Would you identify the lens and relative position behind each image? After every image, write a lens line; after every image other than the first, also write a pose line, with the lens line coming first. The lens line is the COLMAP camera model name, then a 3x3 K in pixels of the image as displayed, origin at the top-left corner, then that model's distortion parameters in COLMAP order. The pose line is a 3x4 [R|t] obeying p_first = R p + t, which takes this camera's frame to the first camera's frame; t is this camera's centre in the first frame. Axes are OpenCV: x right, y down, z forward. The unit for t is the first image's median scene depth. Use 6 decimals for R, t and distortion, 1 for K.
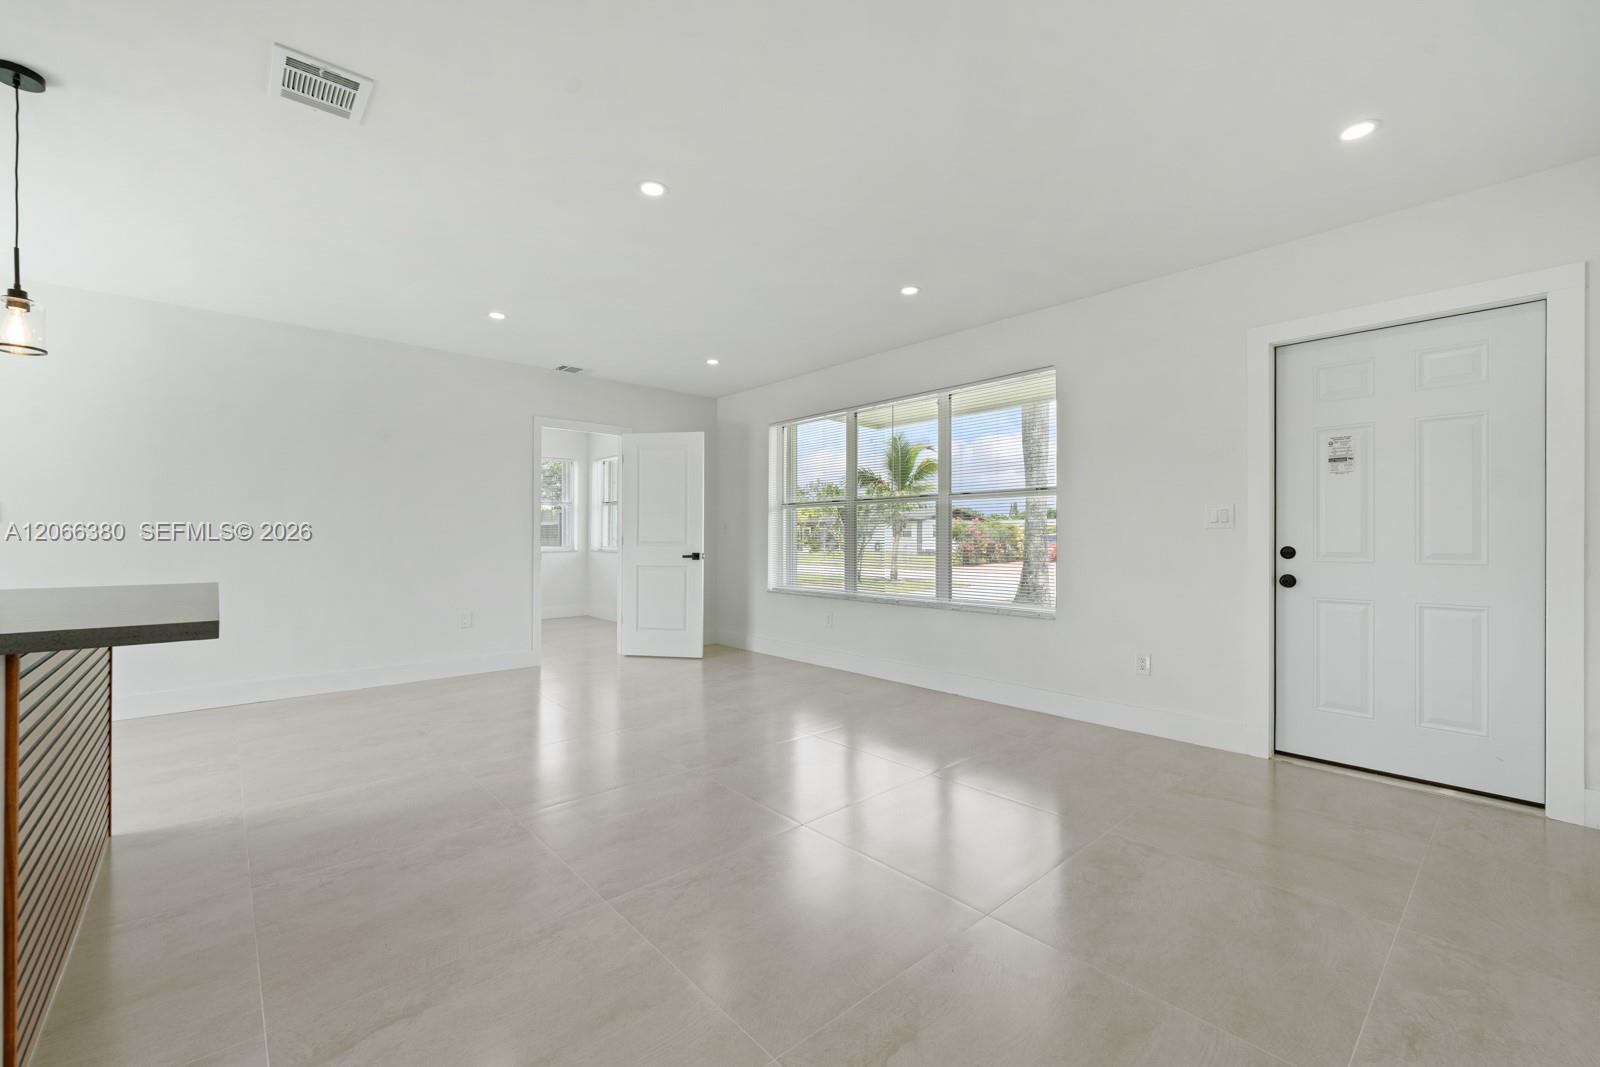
lens RADIAL K [[652.3, 0, 786.9], [0, 652.3, 534.3], [0, 0, 1]] dist [0.001320, -0.000729]
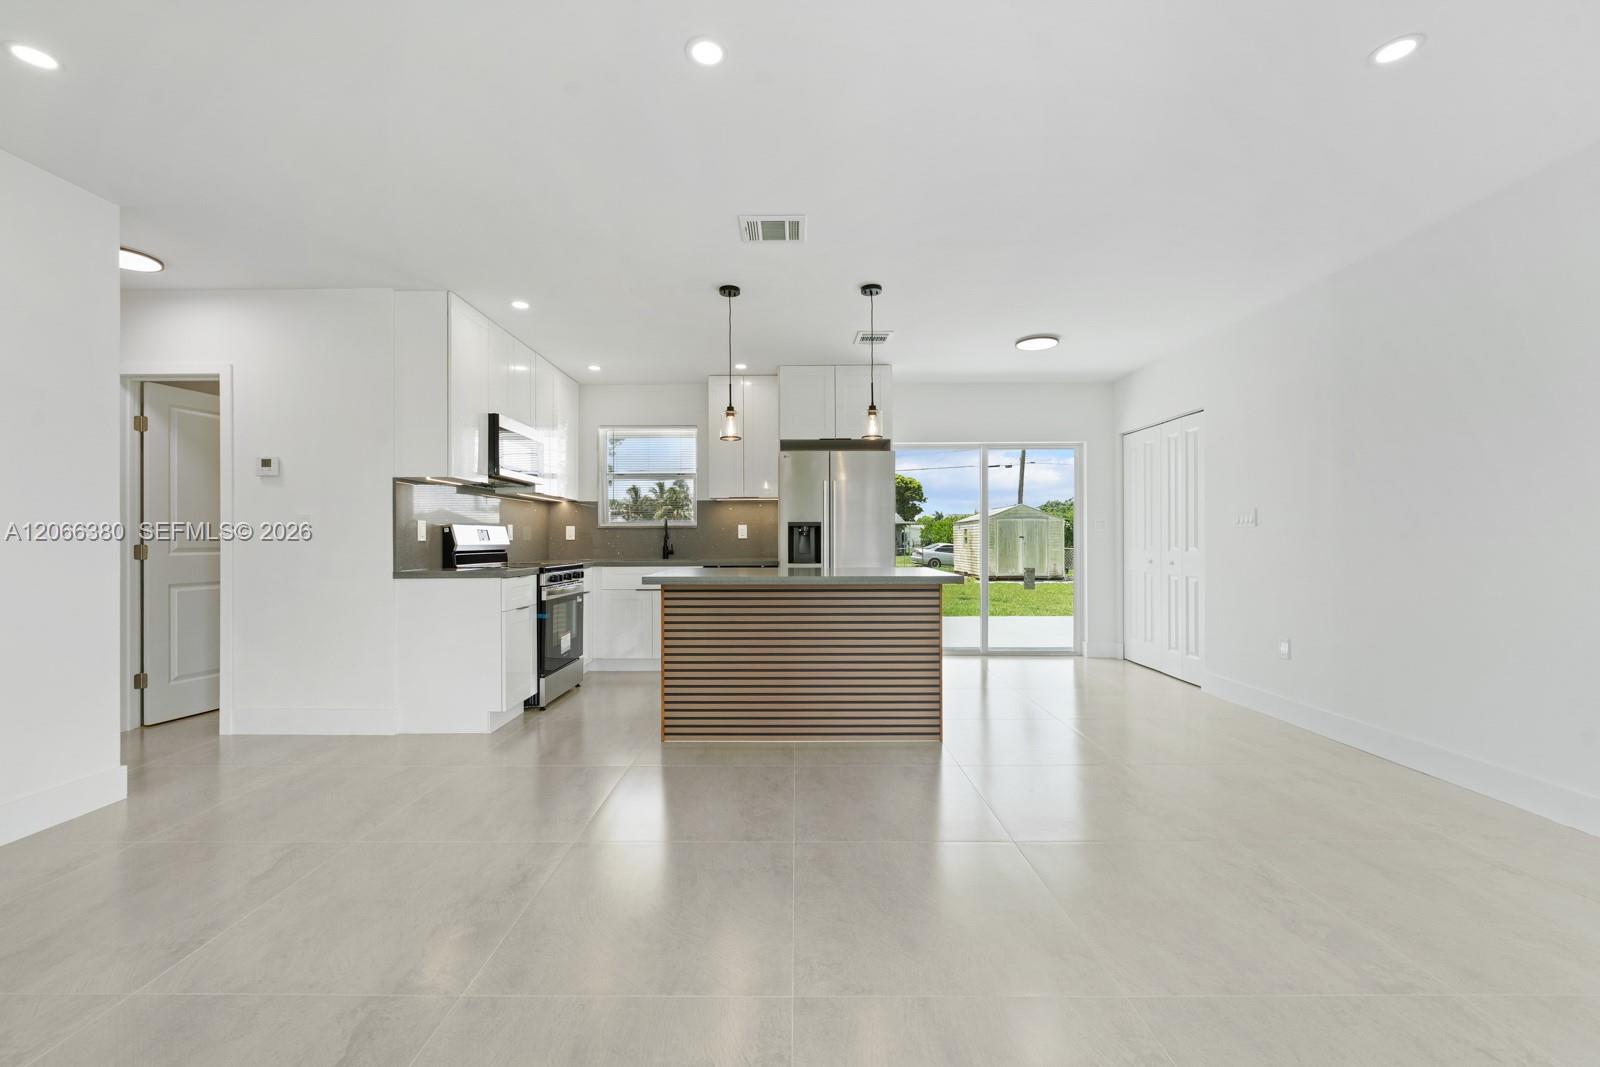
lens RADIAL K [[652.3, 0, 792.1], [0, 652.3, 537.8], [0, 0, 1]] dist [0.001320, -0.000729]
pose [[-0.658800, 0.001497, -0.752316, 0.241295], [0.007865, 0.999957, -0.004898, 0.004391], [0.752277, -0.009144, -0.658784, 1.378653]]
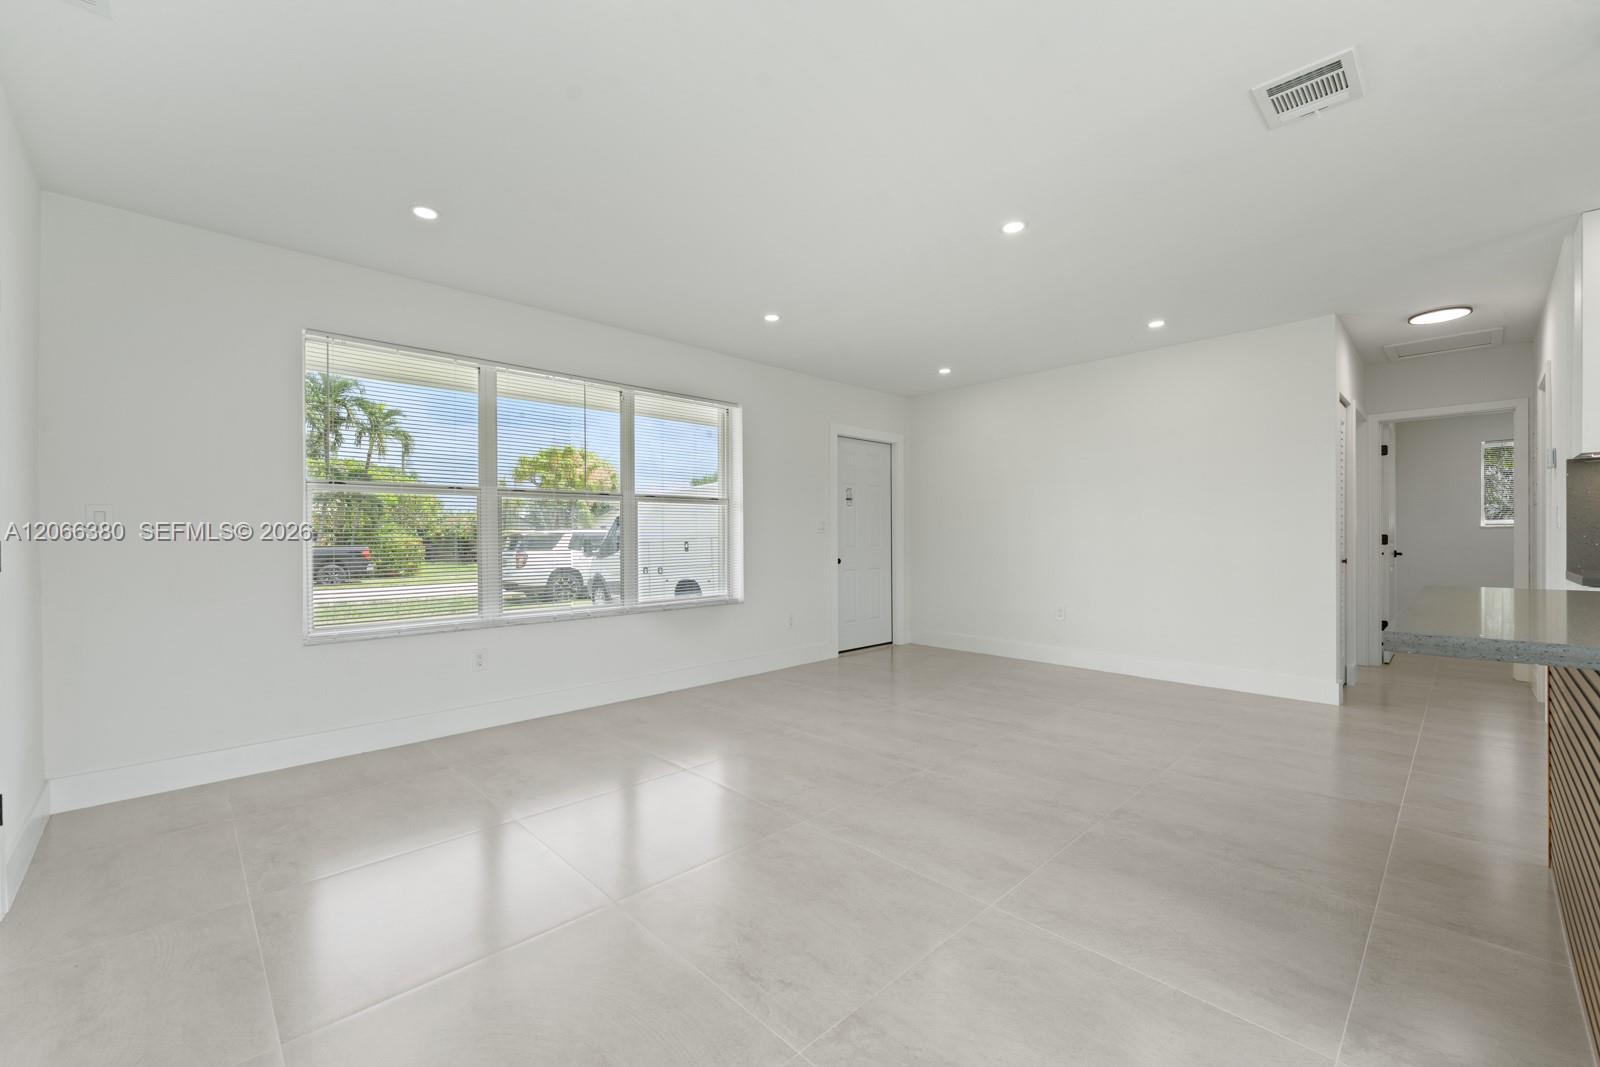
lens RADIAL K [[652.3, 0, 795.1], [0, 652.3, 536.8], [0, 0, 1]] dist [0.001320, -0.000729]
pose [[-0.049658, -0.000777, 0.998766, -1.173261], [0.001508, 0.999999, 0.000852, 0.000658], [-0.998765, 0.001548, -0.049657, 1.284539]]
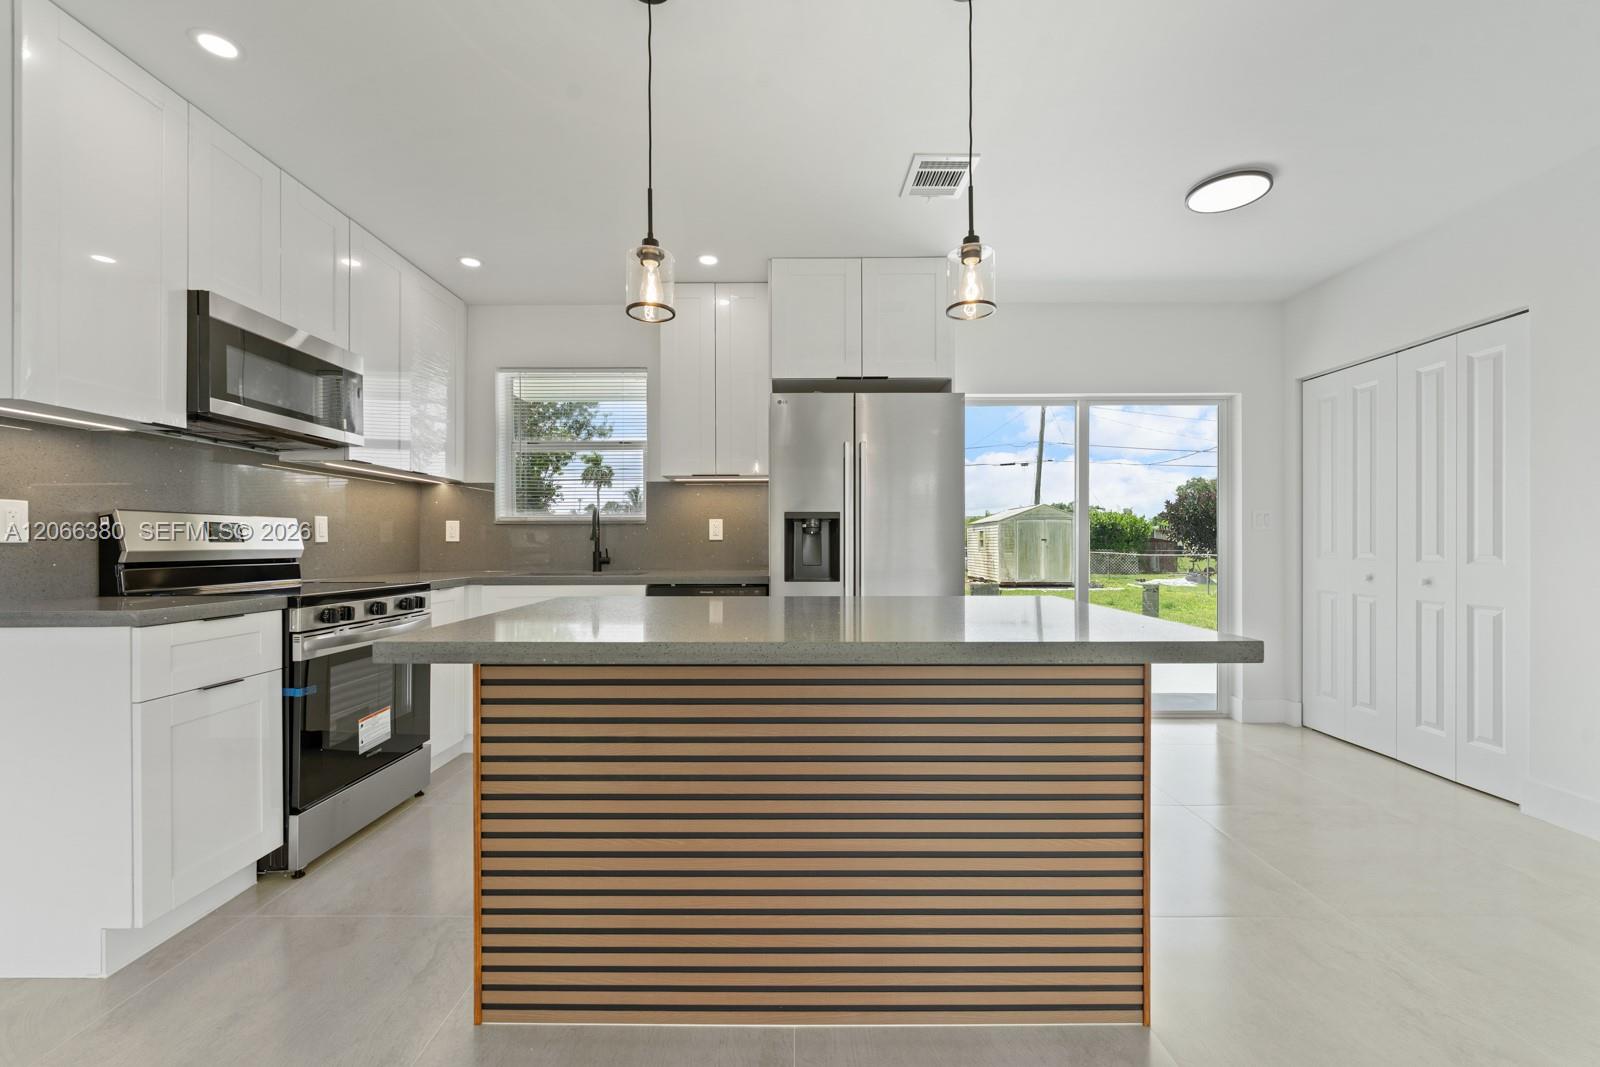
lens RADIAL K [[652.3, 0, 794.2], [0, 652.3, 541.2], [0, 0, 1]] dist [0.001320, -0.000729]
pose [[-0.657705, 0.001287, -0.753275, -0.281447], [0.006358, 0.999972, -0.003843, 0.004215], [0.753249, -0.007317, -0.657695, 0.924931]]
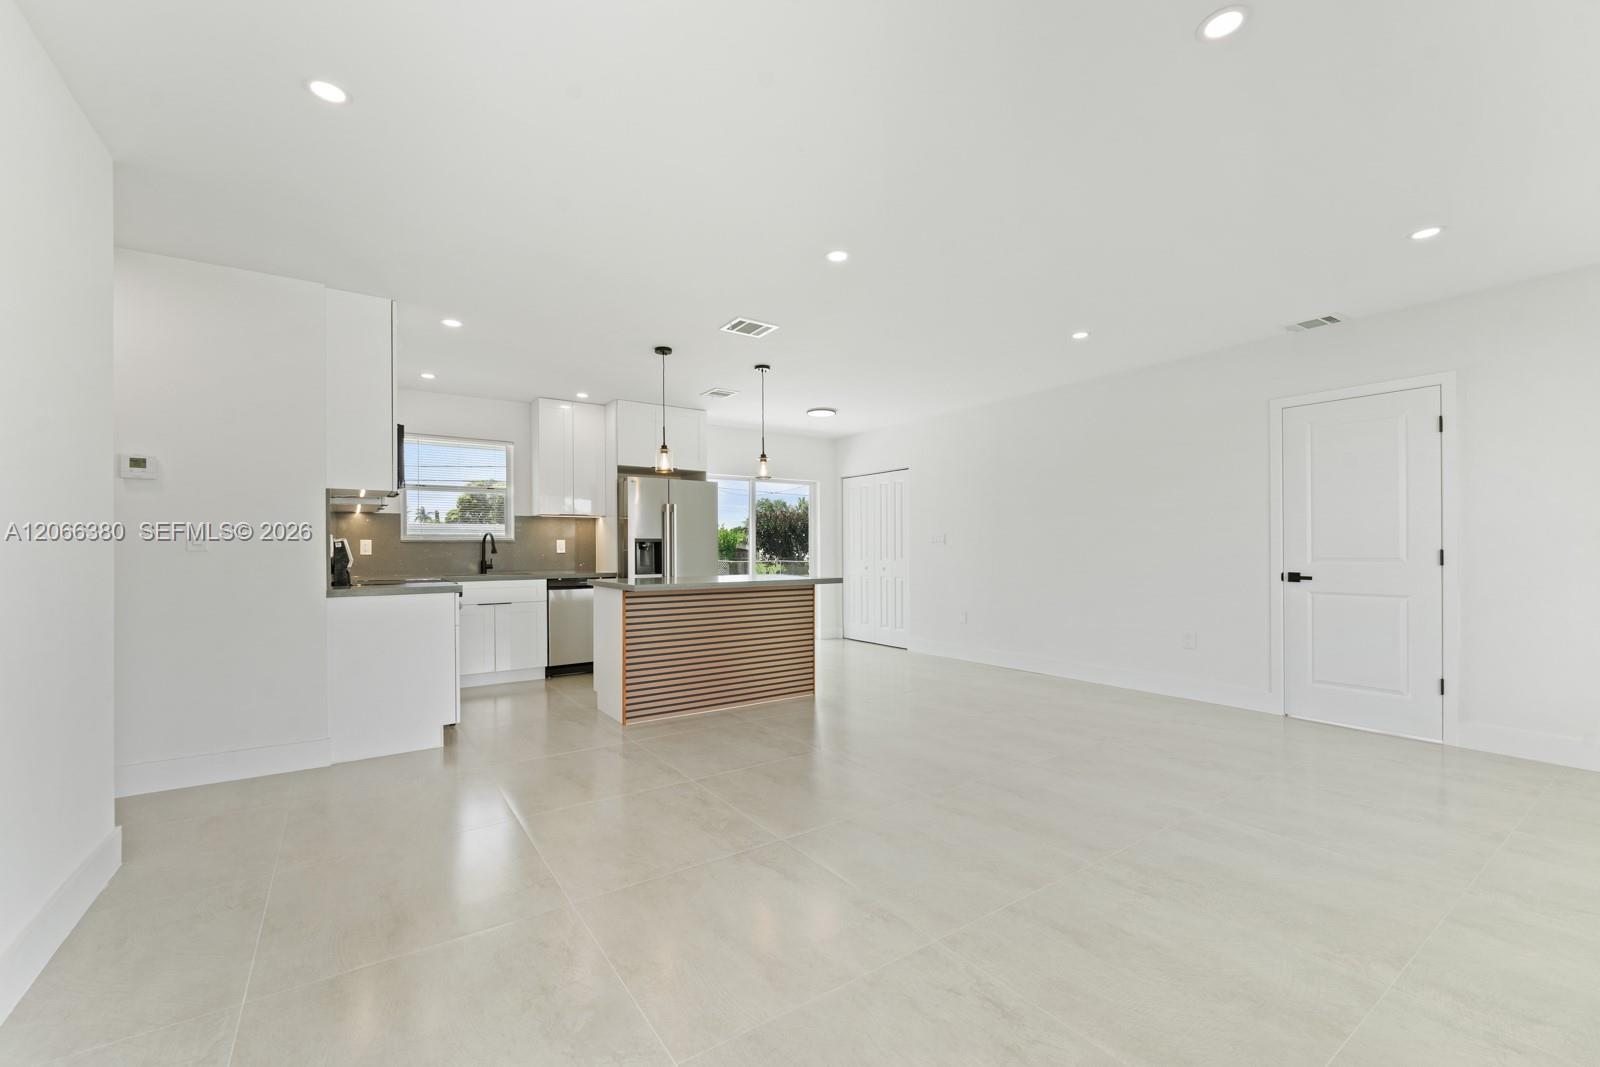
lens RADIAL K [[652.3, 0, 798.4], [0, 652.3, 546.8], [0, 0, 1]] dist [0.001320, -0.000729]
pose [[-0.107246, -0.003288, -0.994227, 0.861917], [0.009779, 0.999943, -0.004362, -0.006490], [0.994184, -0.010191, -0.107207, 0.943072]]
